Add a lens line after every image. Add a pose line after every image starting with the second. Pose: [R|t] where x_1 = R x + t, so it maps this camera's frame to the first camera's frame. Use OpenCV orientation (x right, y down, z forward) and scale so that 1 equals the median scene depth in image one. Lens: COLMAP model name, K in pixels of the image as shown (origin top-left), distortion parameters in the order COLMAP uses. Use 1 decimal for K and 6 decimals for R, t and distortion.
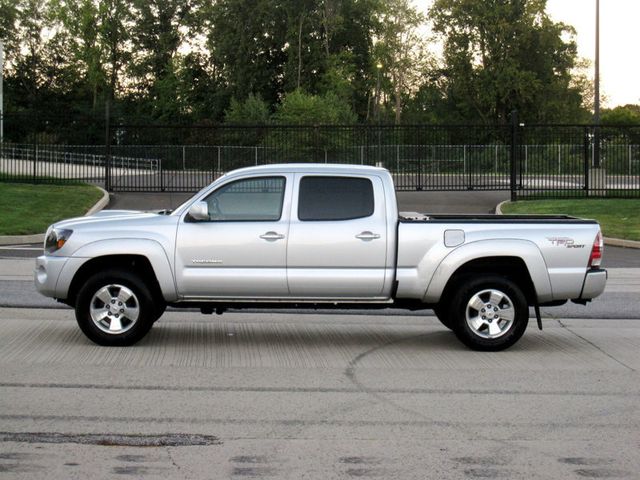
lens RADIAL K [[1491.8, 0, 320.0], [0, 1491.8, 240.0], [0, 0, 1]] dist [-0.131594, -0.007019]
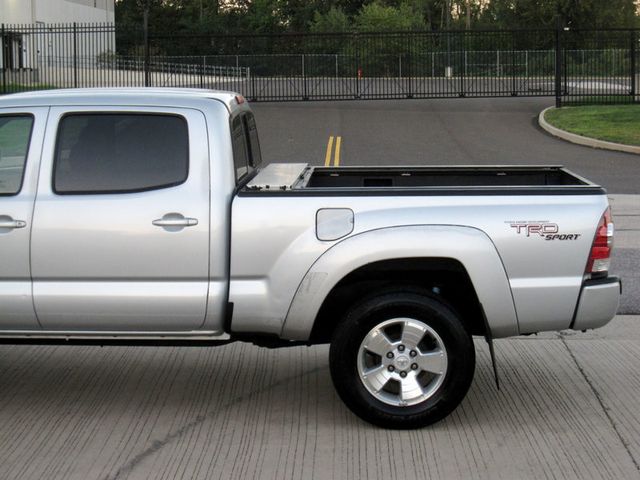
lens RADIAL K [[1267.7, 0, 338.1], [0, 1267.7, 240.0], [0, 0, 1]] dist [-0.150486, -0.037689]
pose [[0.998149, -0.007464, -0.060359, 0.117951], [0.012482, 0.996454, 0.083203, -0.033184], [0.059524, -0.083803, 0.994703, 0.538632]]
